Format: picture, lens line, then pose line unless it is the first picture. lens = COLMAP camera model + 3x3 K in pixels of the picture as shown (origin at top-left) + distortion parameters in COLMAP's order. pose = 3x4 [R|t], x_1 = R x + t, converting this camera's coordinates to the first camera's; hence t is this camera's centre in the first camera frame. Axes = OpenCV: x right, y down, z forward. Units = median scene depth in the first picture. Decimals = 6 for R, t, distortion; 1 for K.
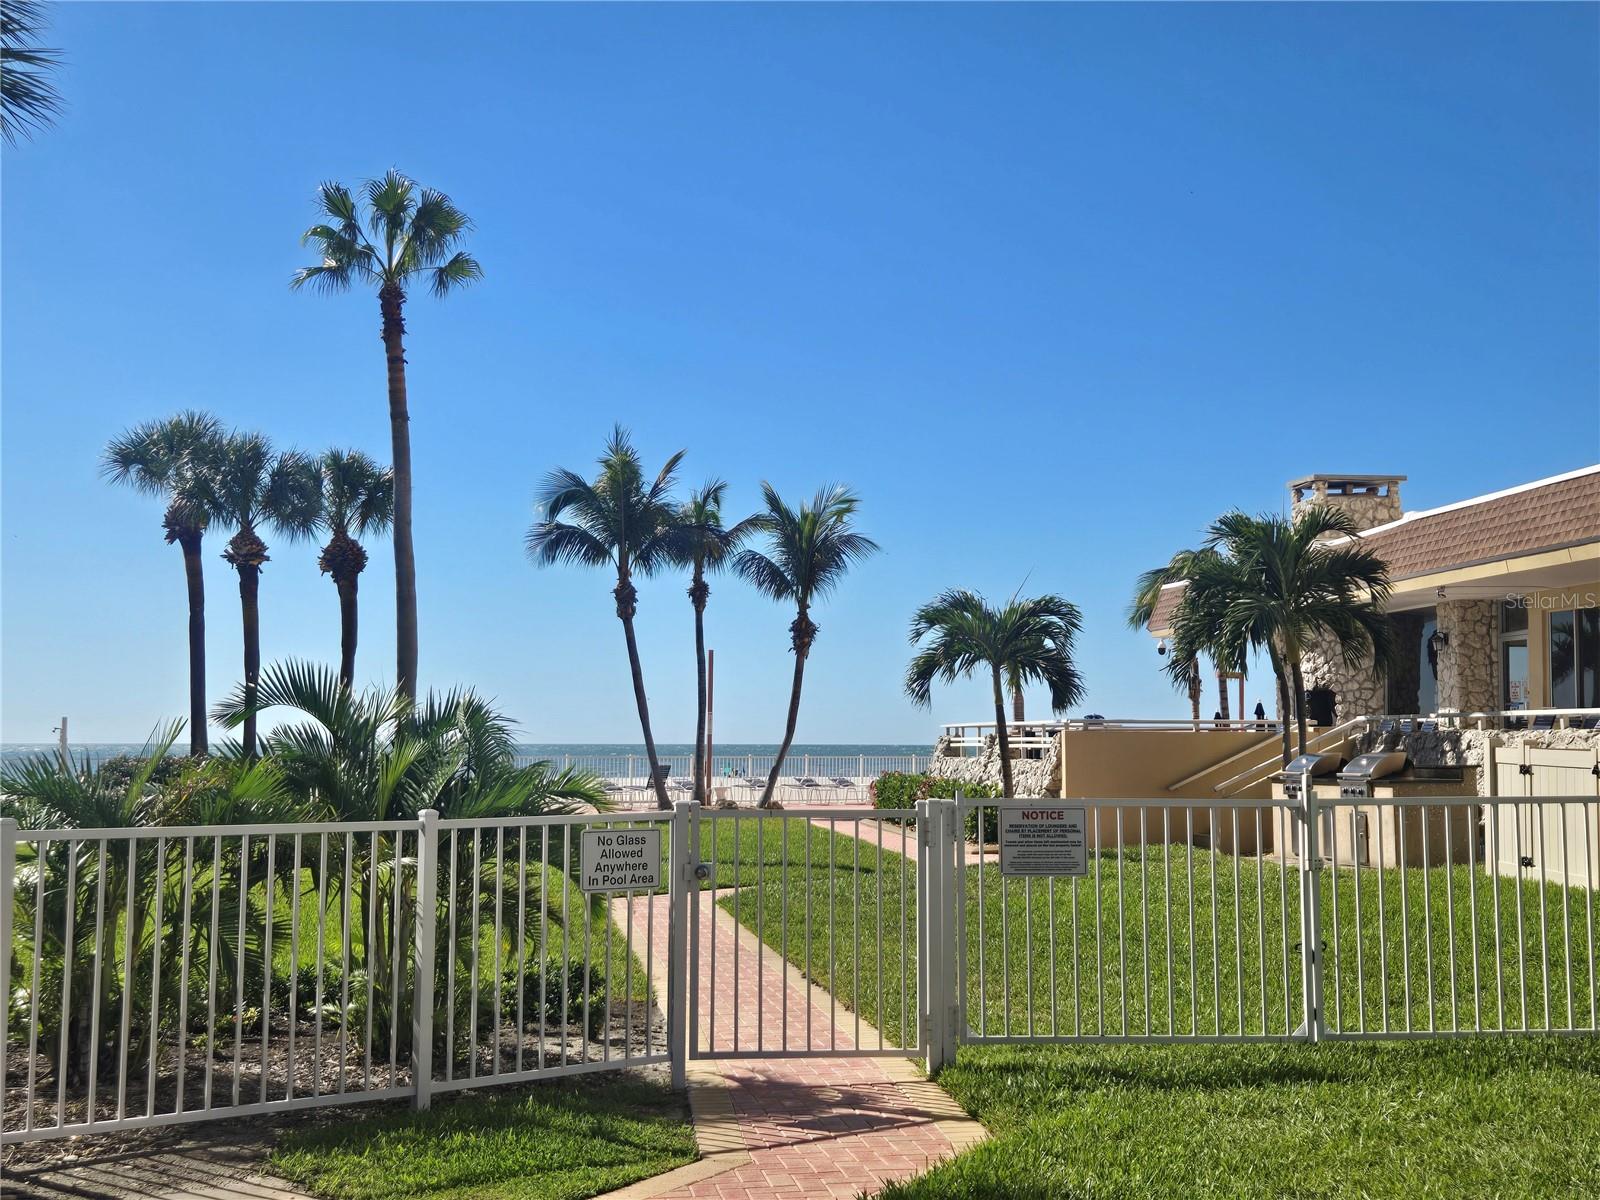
lens RADIAL K [[1066.1, 0, 804.2], [0, 1066.1, 590.8], [0, 0, 1]] dist [0.081989, -0.069551]
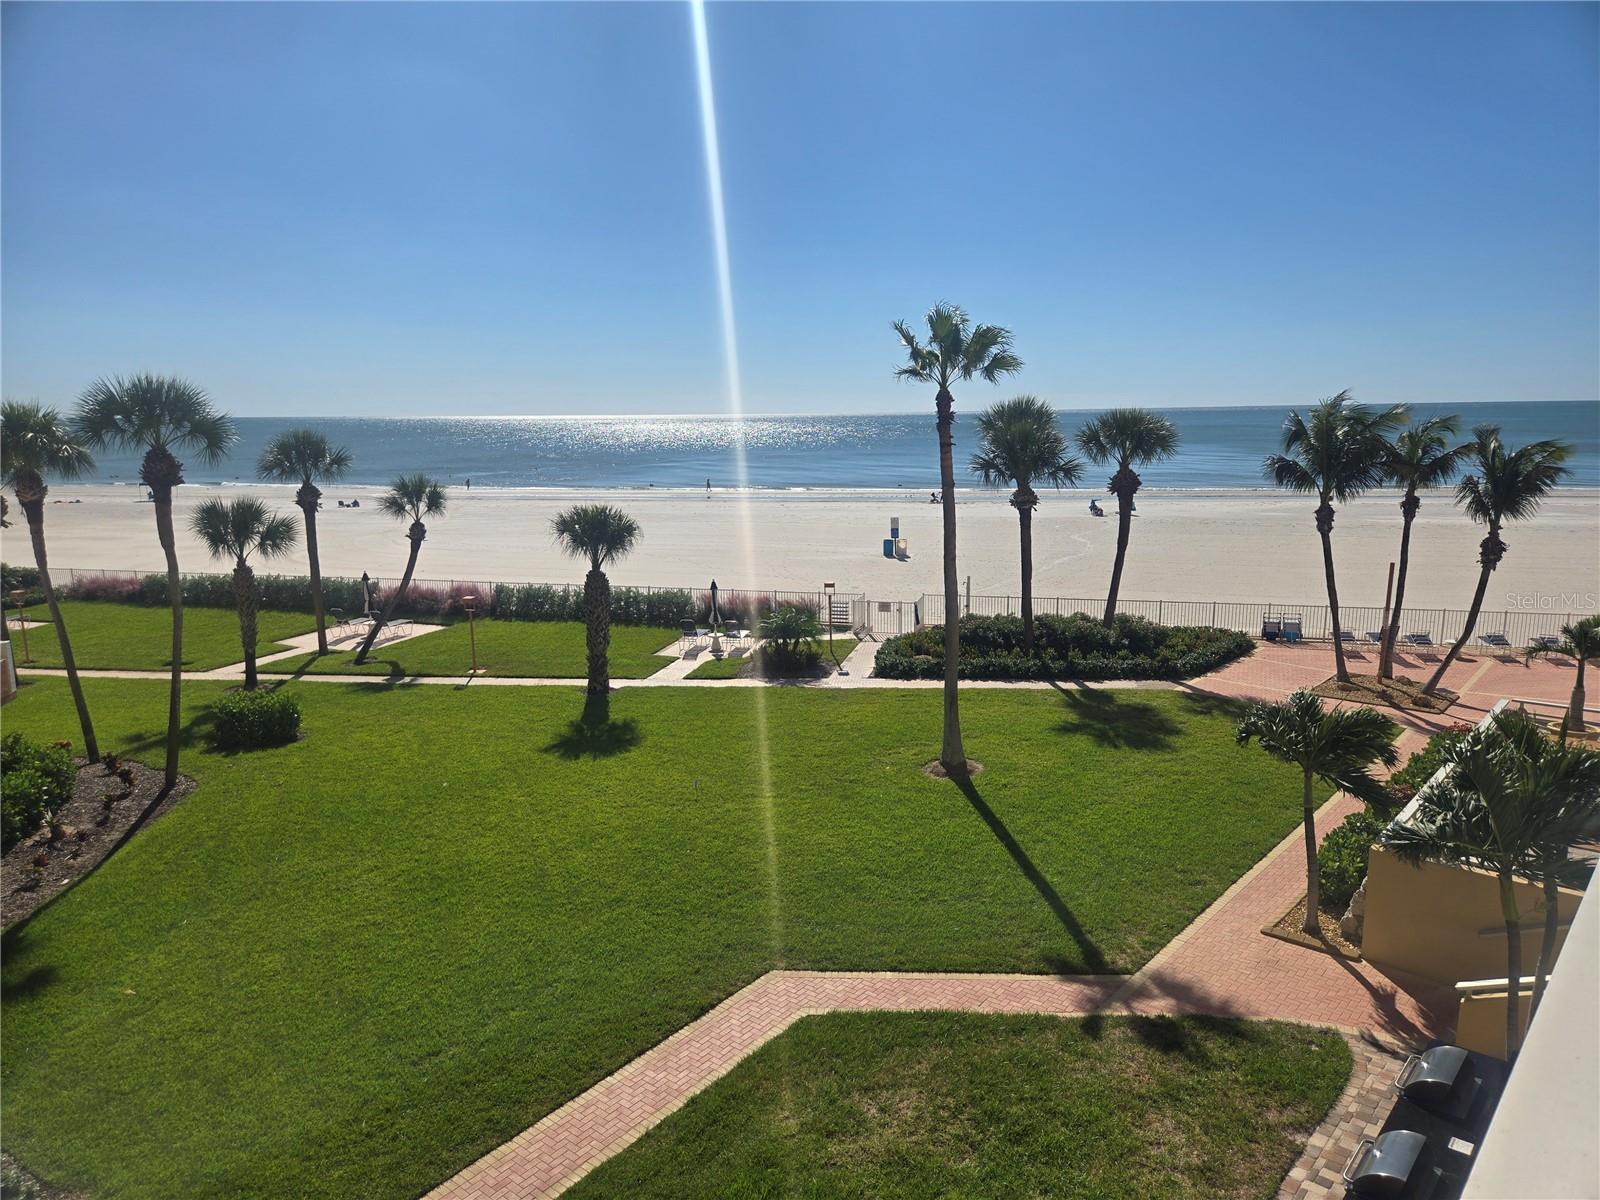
lens RADIAL K [[1066.1, 0, 804.6], [0, 1066.1, 621.0], [0, 0, 1]] dist [0.081989, -0.069551]
pose [[0.714912, 0.110769, -0.690384, 0.292273], [0.036558, 0.980100, 0.195109, -0.144563], [0.698258, -0.164725, 0.696636, -0.366222]]
